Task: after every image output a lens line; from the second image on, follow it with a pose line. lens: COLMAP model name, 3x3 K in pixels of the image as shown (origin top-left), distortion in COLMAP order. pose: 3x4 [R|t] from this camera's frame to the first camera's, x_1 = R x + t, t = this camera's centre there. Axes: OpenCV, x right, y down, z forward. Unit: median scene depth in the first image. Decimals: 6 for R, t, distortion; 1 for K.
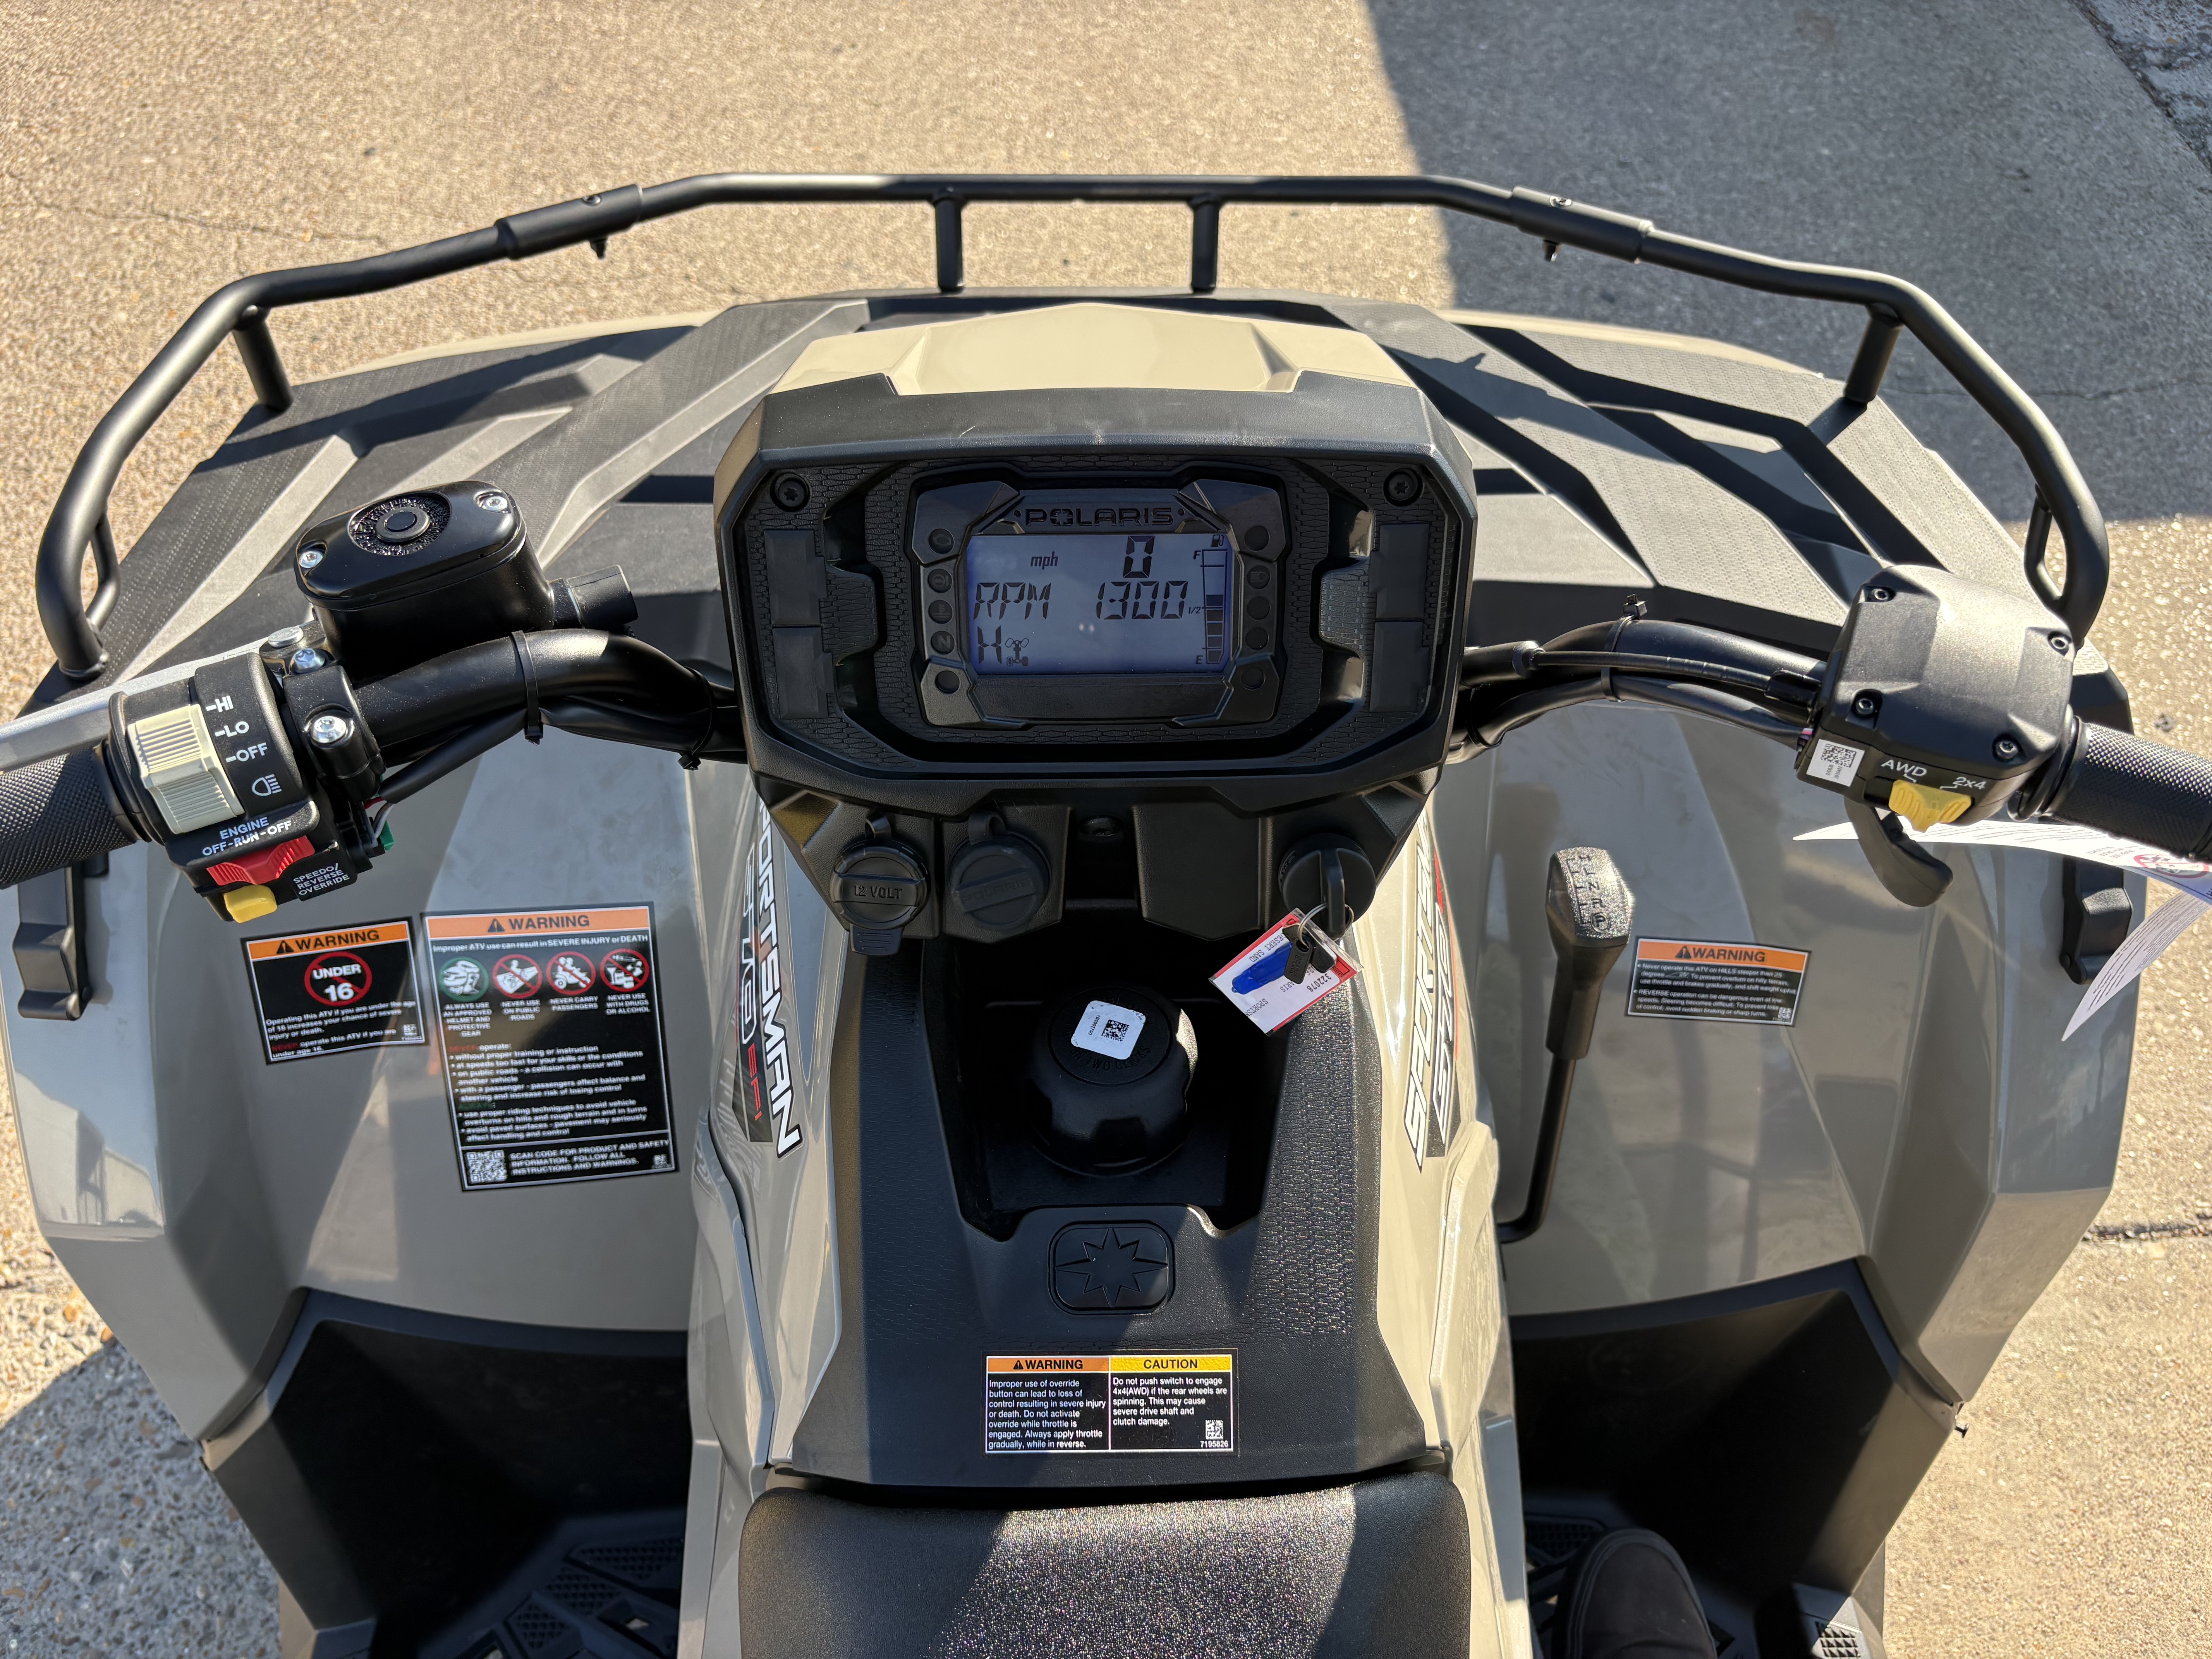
lens RADIAL K [[1679.2, 0, 1103.5], [0, 1679.2, 822.6], [0, 0, 1]] dist [0.049753, -0.052857]
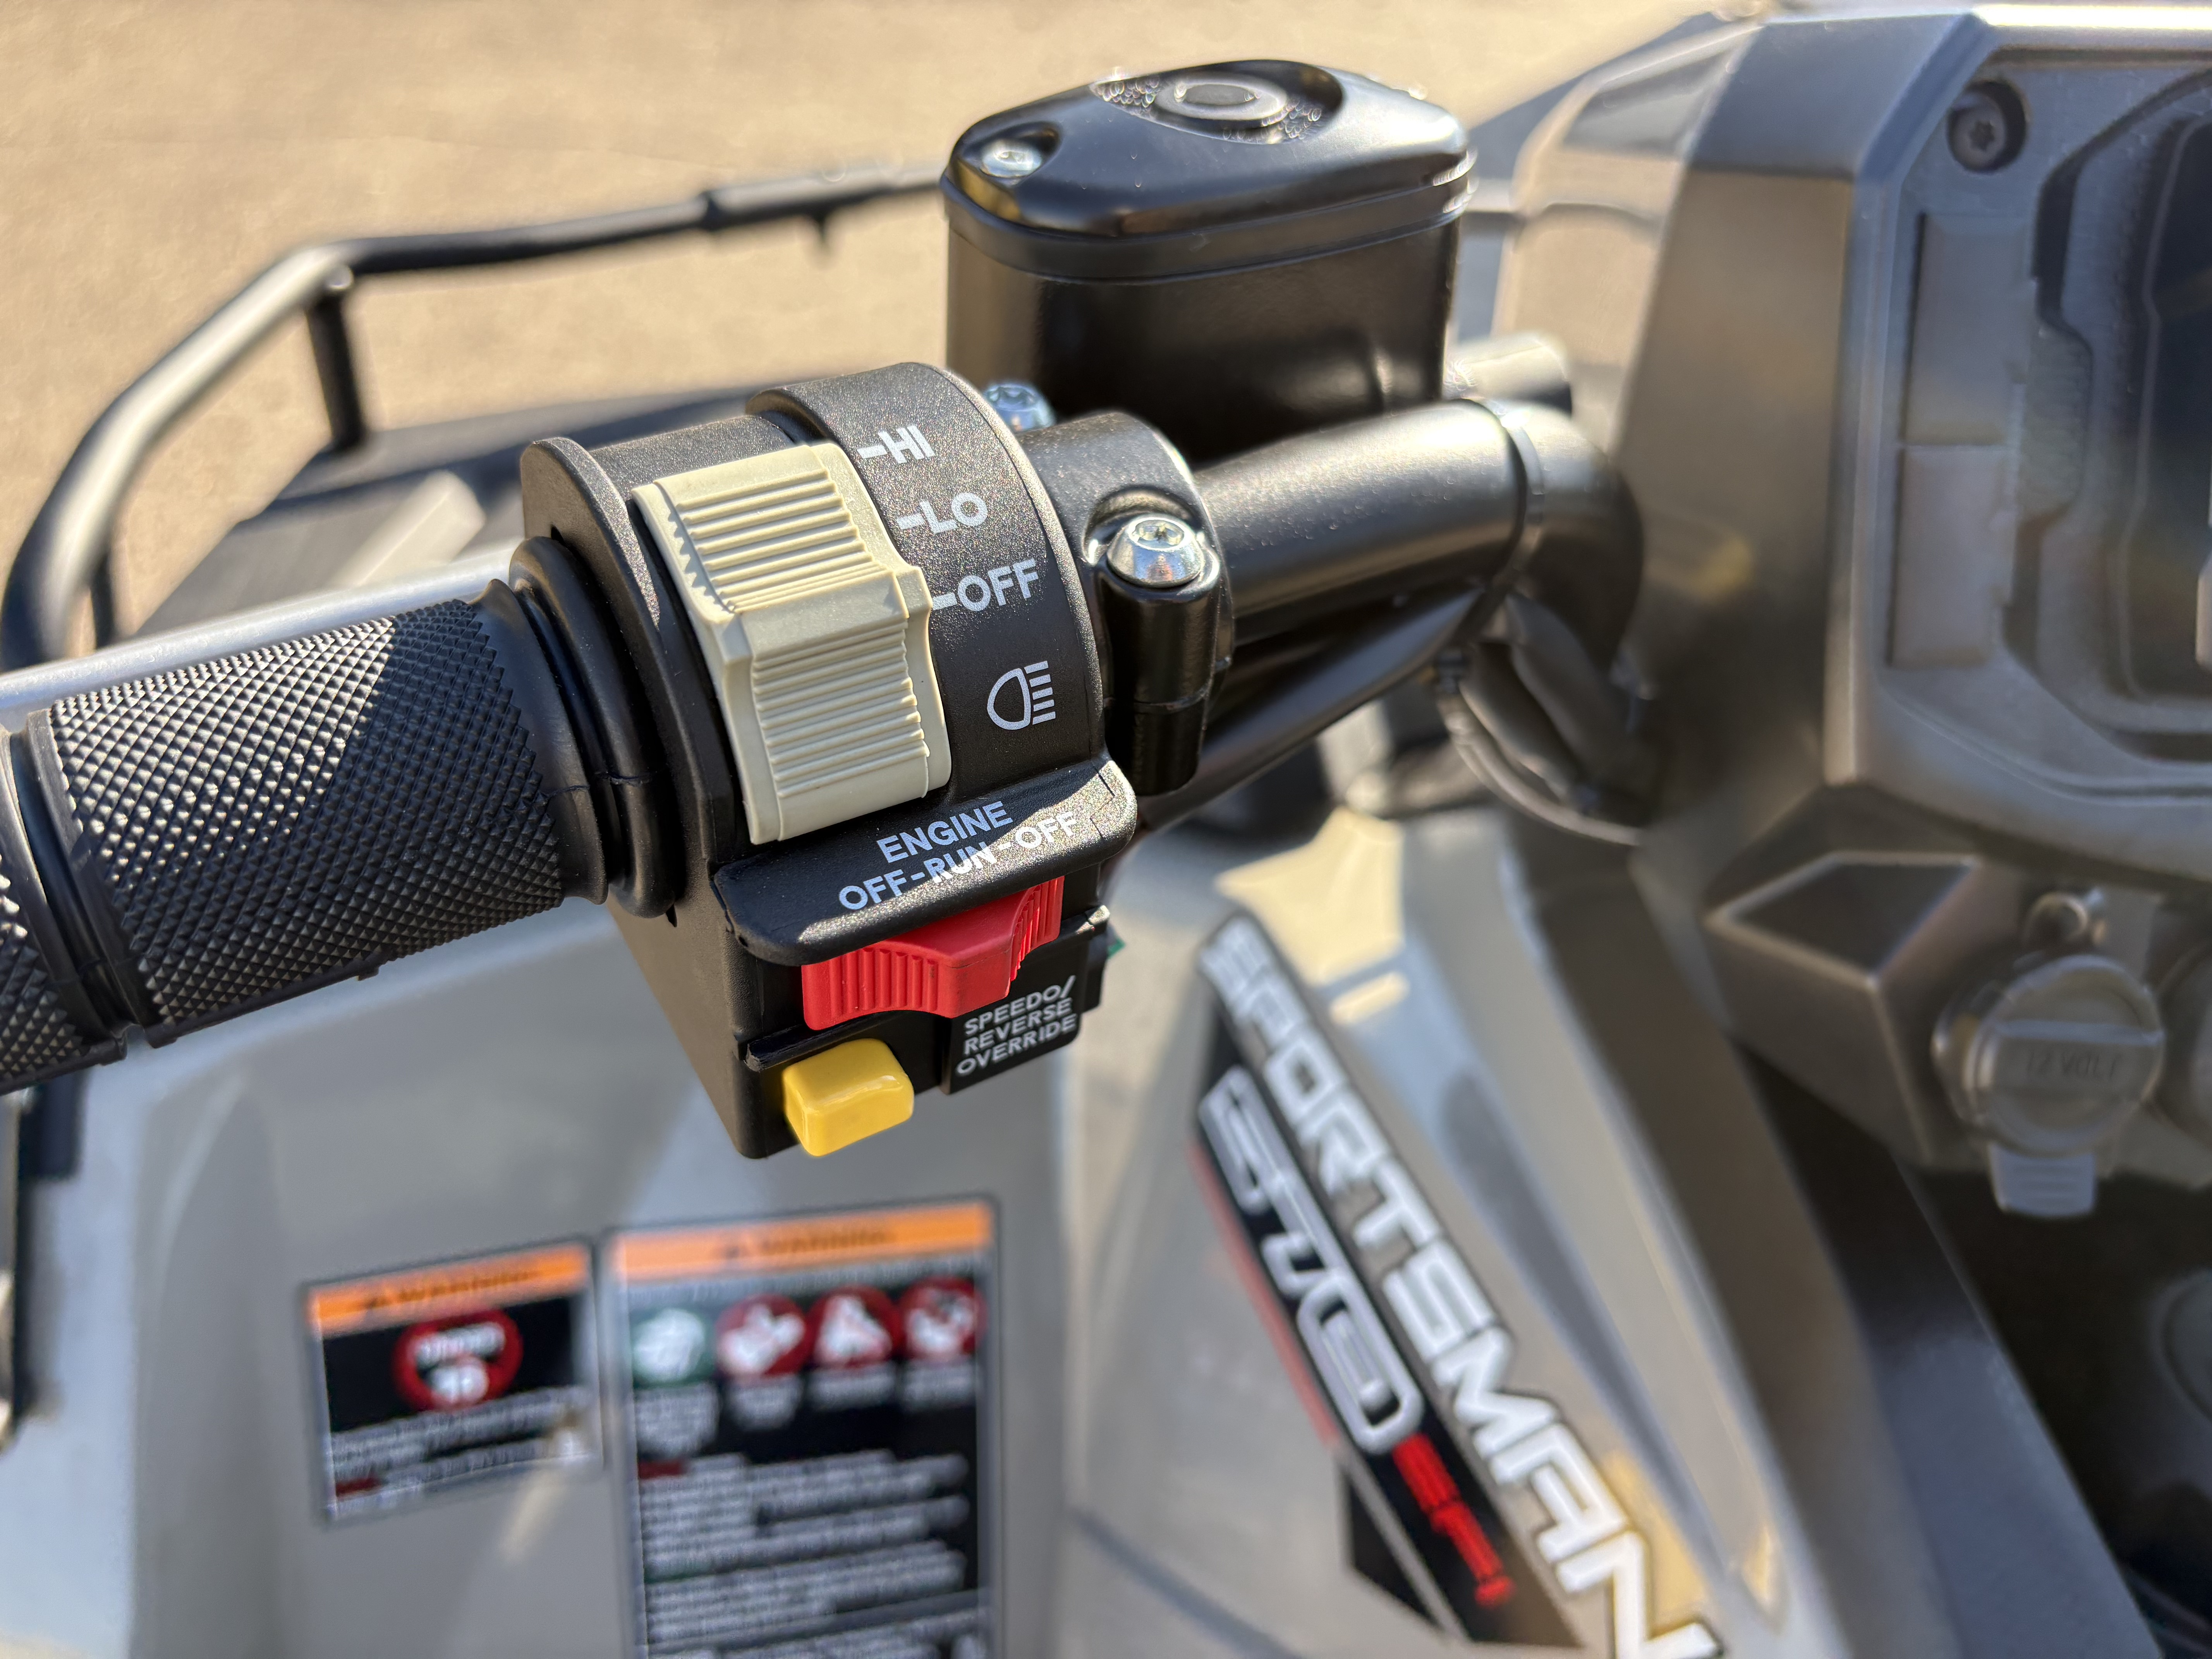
lens RADIAL K [[1679.2, 0, 1064.4], [0, 1679.2, 873.9], [0, 0, 1]] dist [0.049753, -0.052857]
pose [[0.995838, -0.021668, 0.088528, -0.293665], [0.036893, 0.984027, -0.174155, 0.038620], [-0.083341, 0.176696, 0.980731, 0.393508]]
